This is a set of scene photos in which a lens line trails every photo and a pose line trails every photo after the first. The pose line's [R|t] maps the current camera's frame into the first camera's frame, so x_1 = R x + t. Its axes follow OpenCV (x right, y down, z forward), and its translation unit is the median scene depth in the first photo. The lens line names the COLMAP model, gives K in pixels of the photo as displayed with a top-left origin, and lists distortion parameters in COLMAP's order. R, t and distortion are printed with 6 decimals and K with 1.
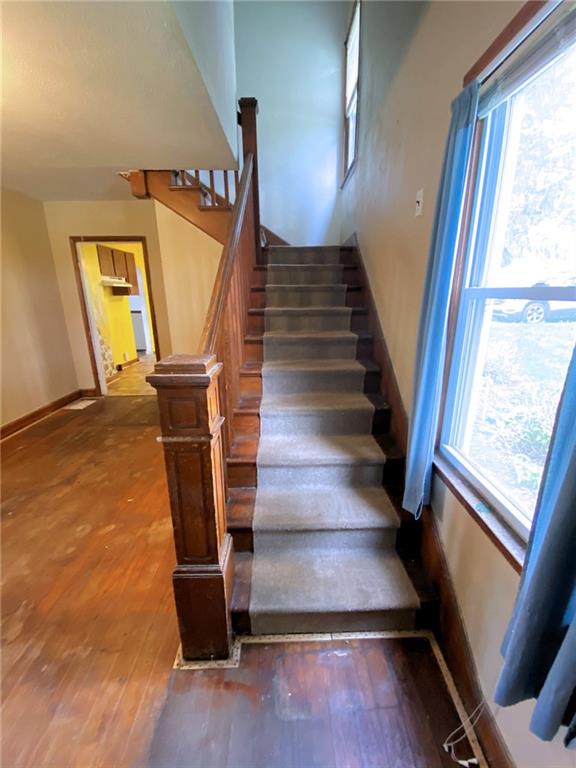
lens RADIAL K [[311.3, 0, 288.9], [0, 311.3, 382.3], [0, 0, 1]] dist [0.024402, -0.023090]
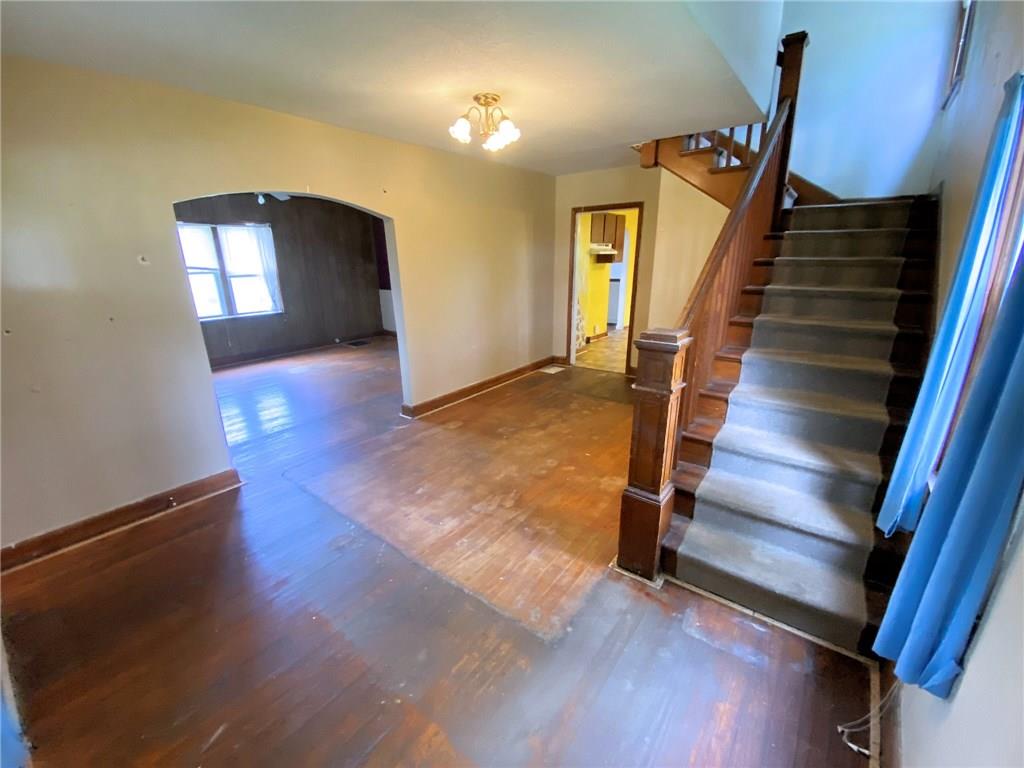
lens RADIAL K [[412.3, 0, 512.0], [0, 412.3, 384.0], [0, 0, 1]] dist [0.049849, -0.041408]
pose [[0.785398, 0.179551, -0.592377, 0.110138], [-0.162245, 0.983261, 0.082917, 0.046460], [0.597349, 0.030987, 0.801382, -0.350507]]
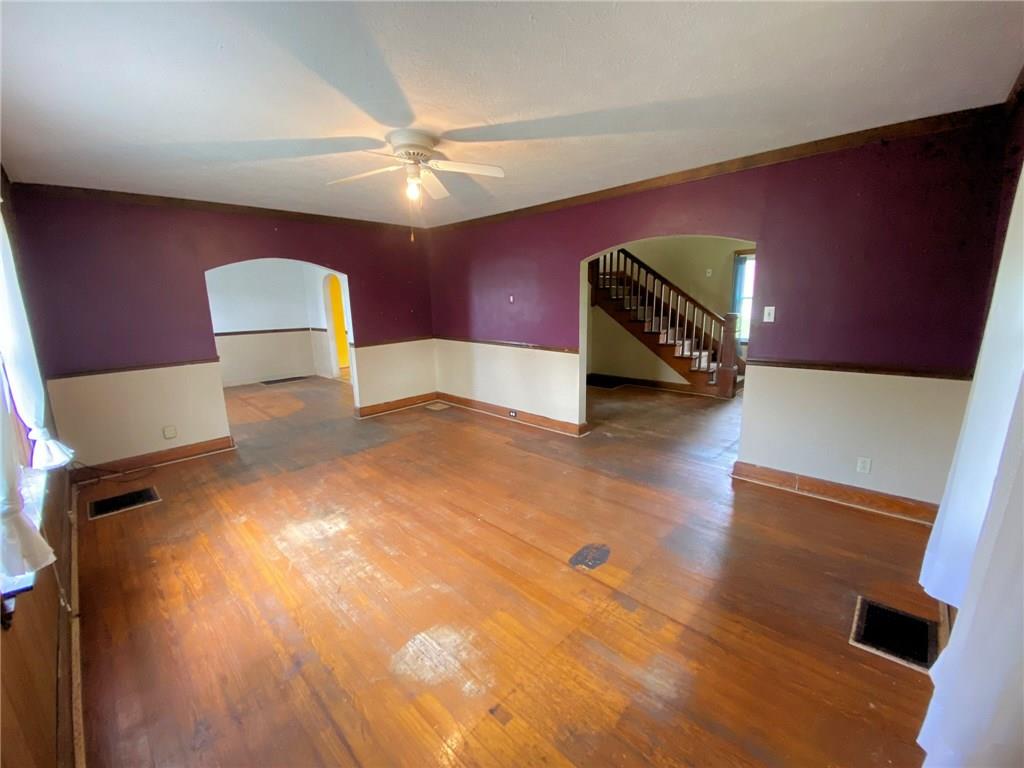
lens RADIAL K [[415.0, 0, 512.4], [0, 415.0, 382.2], [0, 0, 1]] dist [0.024402, -0.023090]
pose [[0.701225, -0.154626, 0.695970, -2.905165], [0.217144, 0.976138, -0.001912, 0.092197], [-0.679067, 0.152467, 0.718068, -0.407145]]
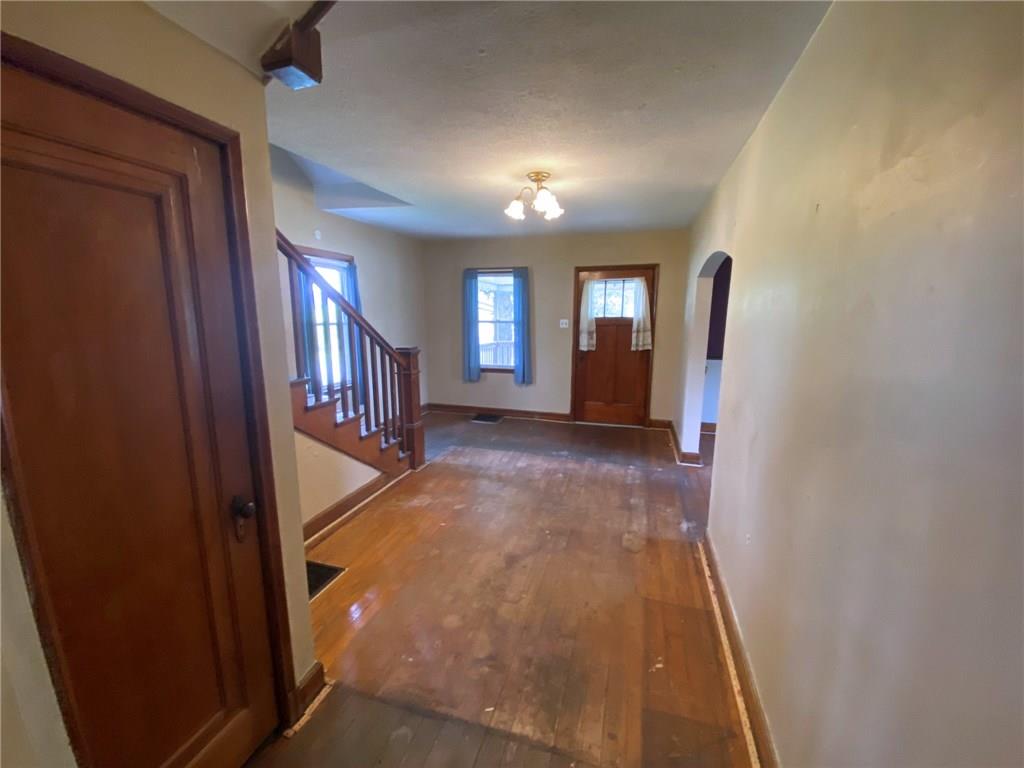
lens RADIAL K [[405.4, 0, 503.6], [0, 405.4, 384.8], [0, 0, 1]] dist [0.021672, -0.020916]
pose [[-0.949831, -0.044973, 0.309513, -1.057160], [0.095130, 0.901179, 0.422878, -0.566983], [-0.297945, 0.431107, -0.851690, 1.825855]]
